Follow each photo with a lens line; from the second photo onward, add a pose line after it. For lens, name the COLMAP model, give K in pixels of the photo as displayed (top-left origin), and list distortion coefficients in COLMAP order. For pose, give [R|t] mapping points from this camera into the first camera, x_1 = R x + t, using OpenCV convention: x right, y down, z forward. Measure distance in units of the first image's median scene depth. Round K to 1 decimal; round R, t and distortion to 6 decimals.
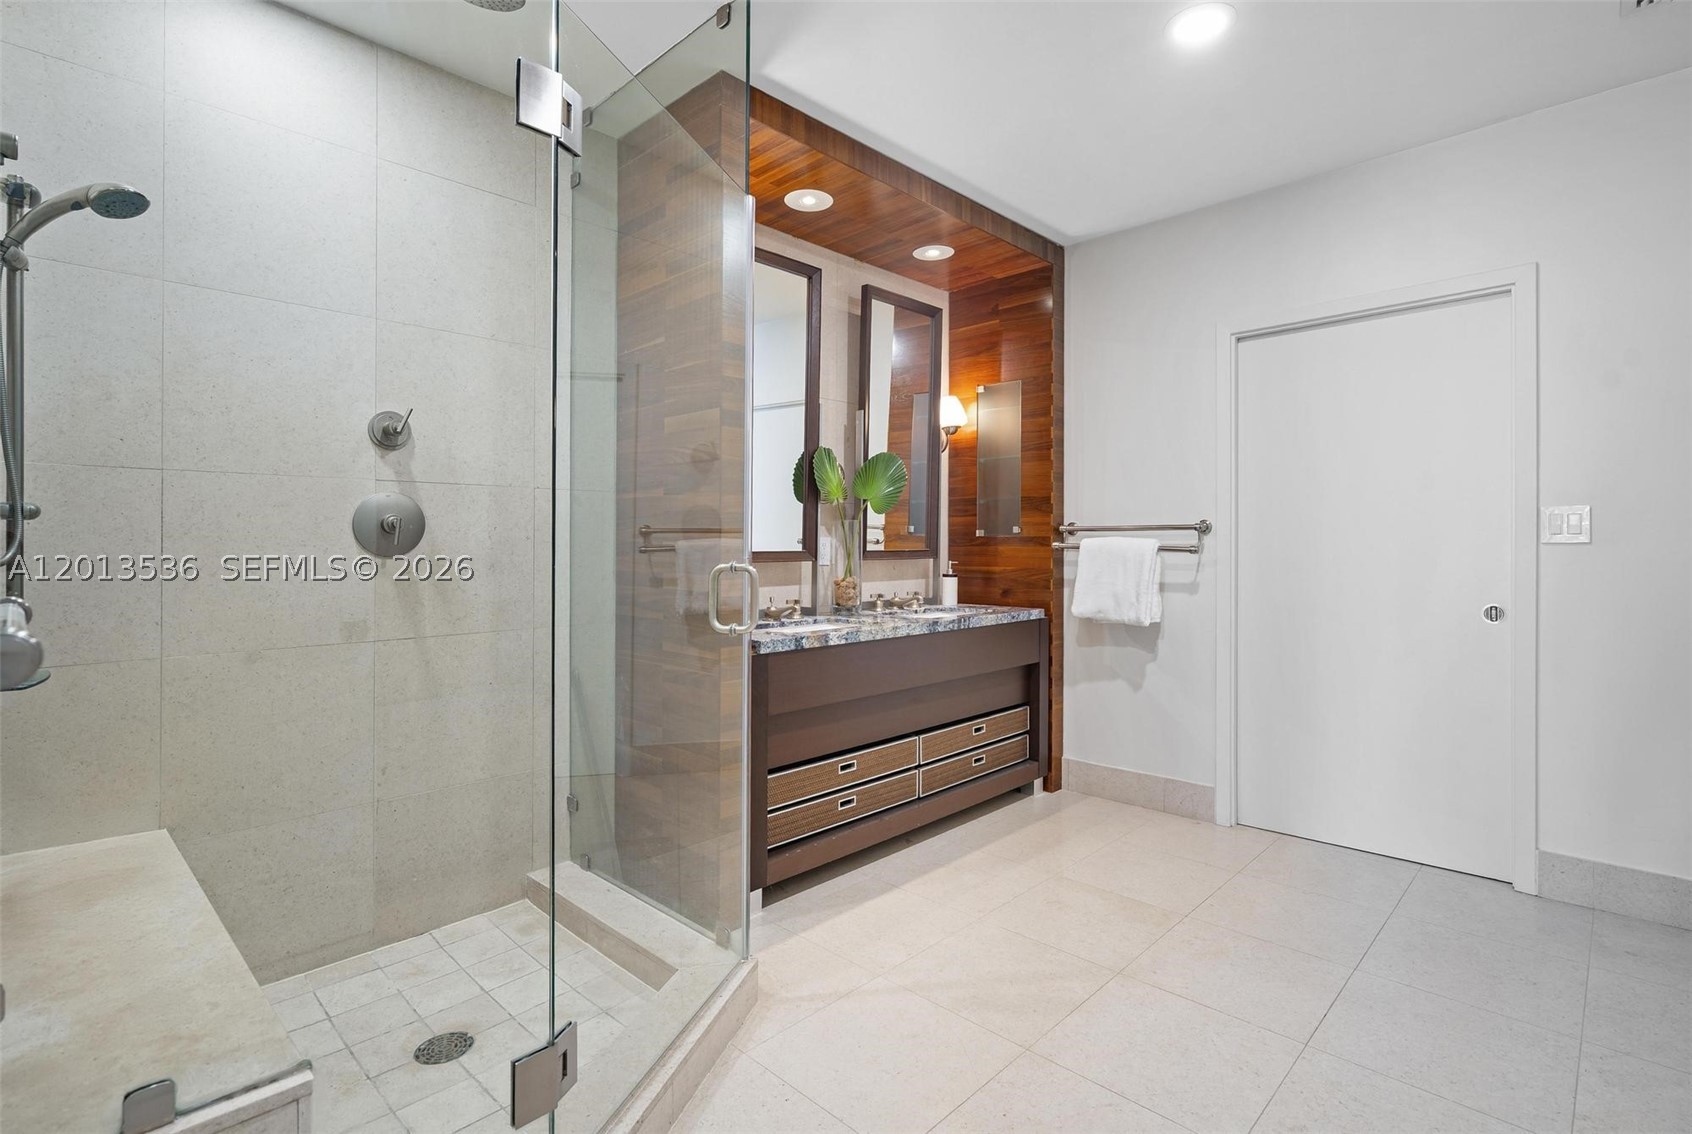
lens RADIAL K [[783.6, 0, 857.9], [0, 783.6, 556.9], [0, 0, 1]] dist [-0.001656, 0.001589]
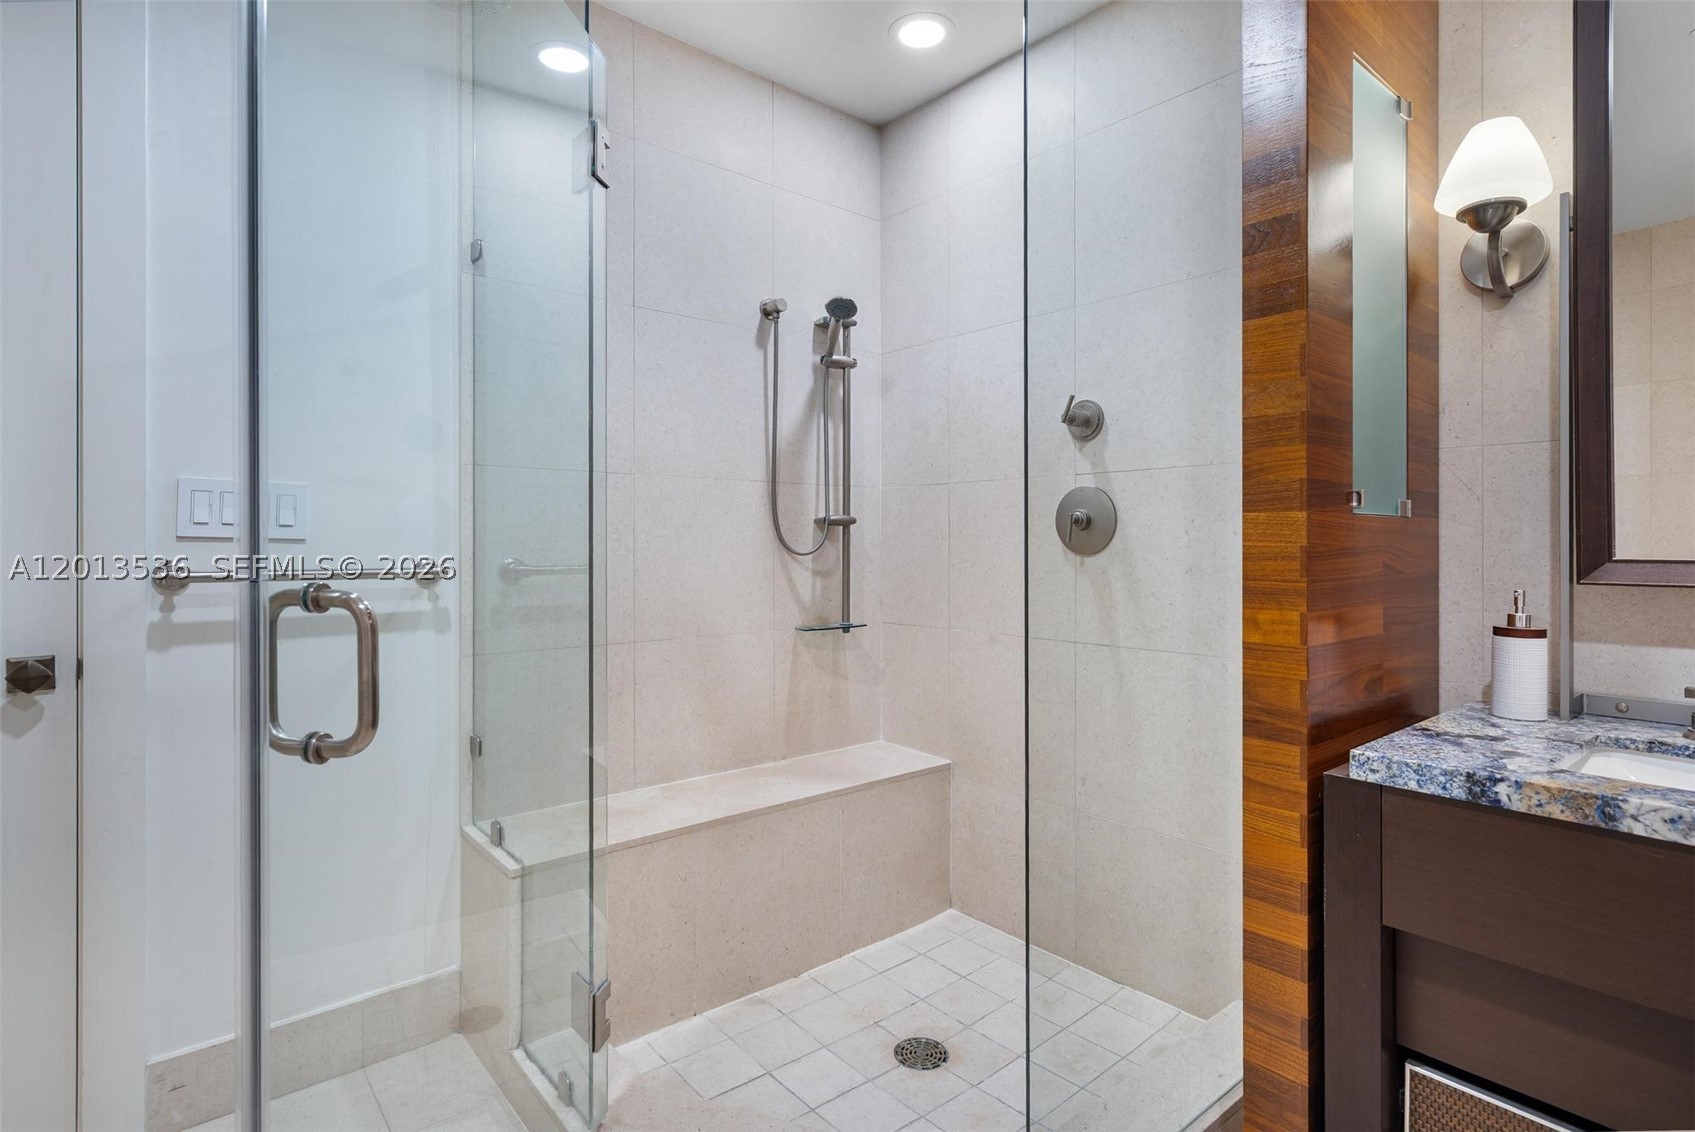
lens RADIAL K [[844.7, 0, 885.3], [0, 844.7, 555.8], [0, 0, 1]] dist [0.010054, 0.000802]
pose [[-0.062180, 0.017741, -0.997907, 0.366515], [-0.014851, 0.999715, 0.018698, -0.012448], [0.997954, 0.015982, -0.061899, 0.703150]]
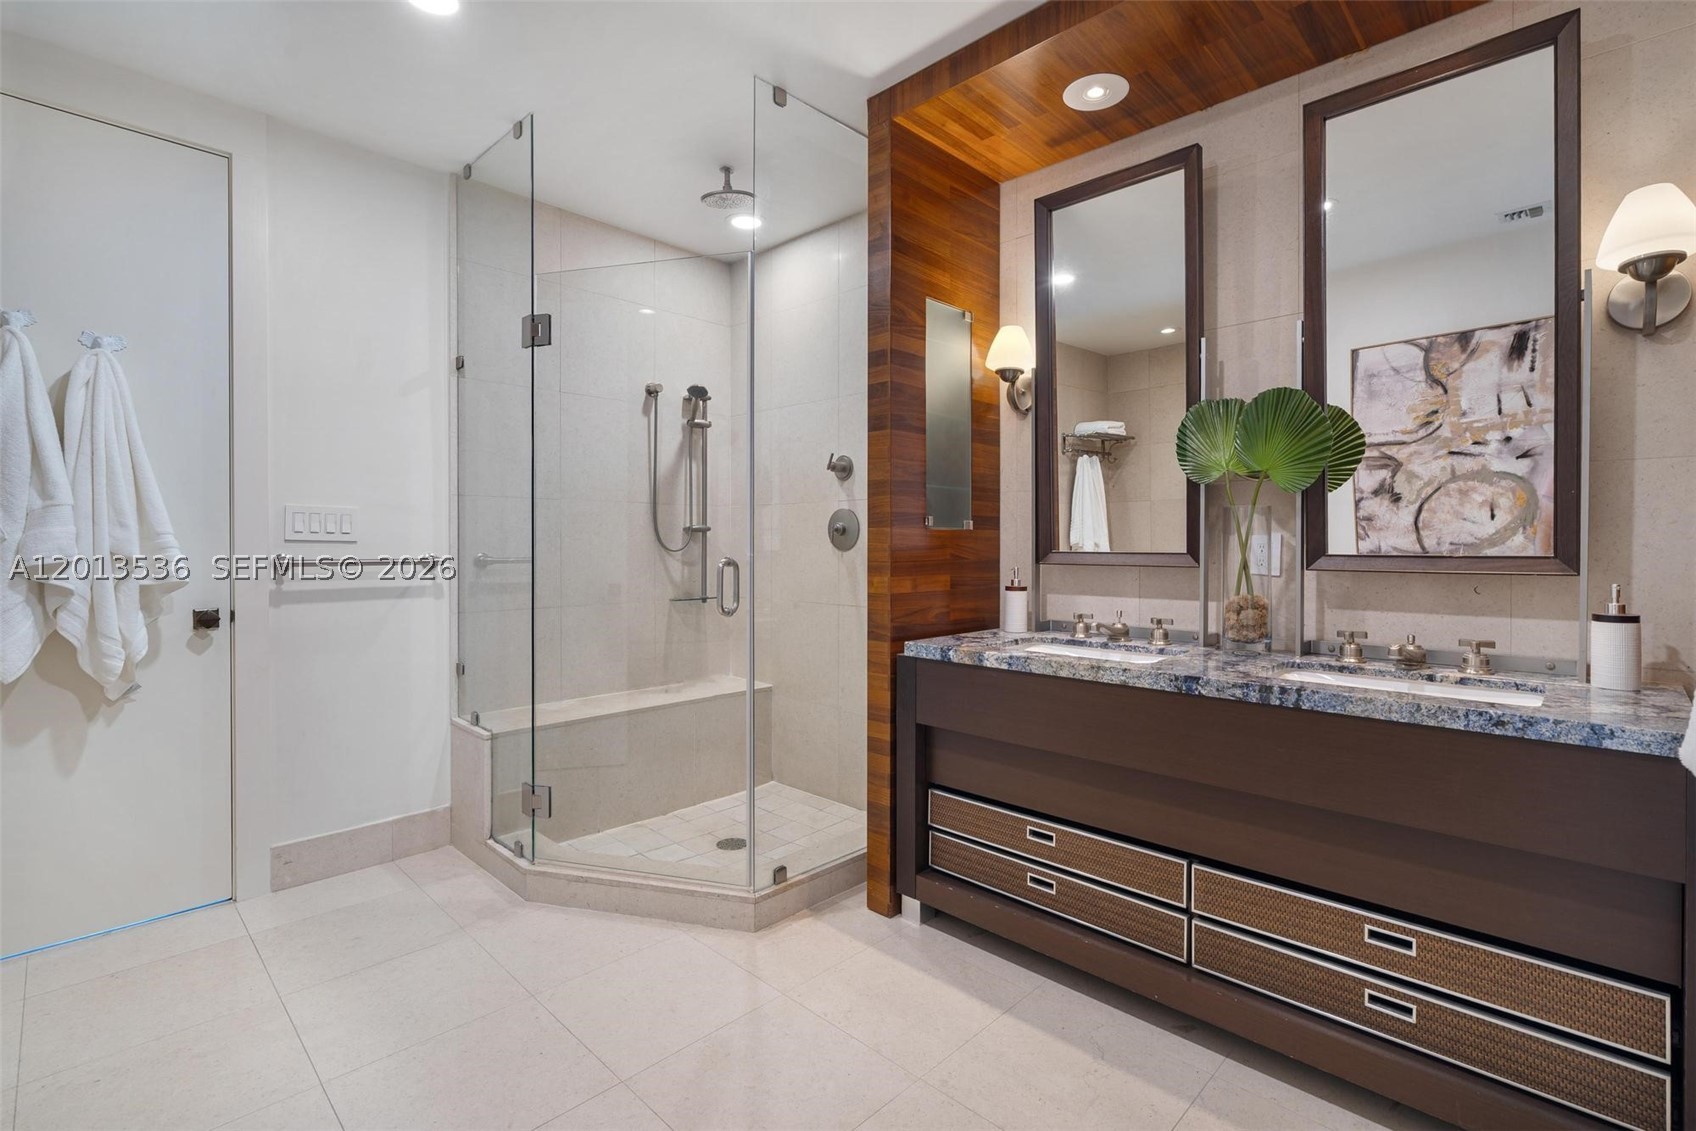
lens RADIAL K [[785.4, 0, 859.9], [0, 785.4, 555.4], [0, 0, 1]] dist [-0.001656, 0.001589]
pose [[0.001532, 0.018041, -0.999836, 0.795657], [-0.014751, 0.999729, 0.018017, -0.016329], [0.999890, 0.014721, 0.001797, 0.878192]]
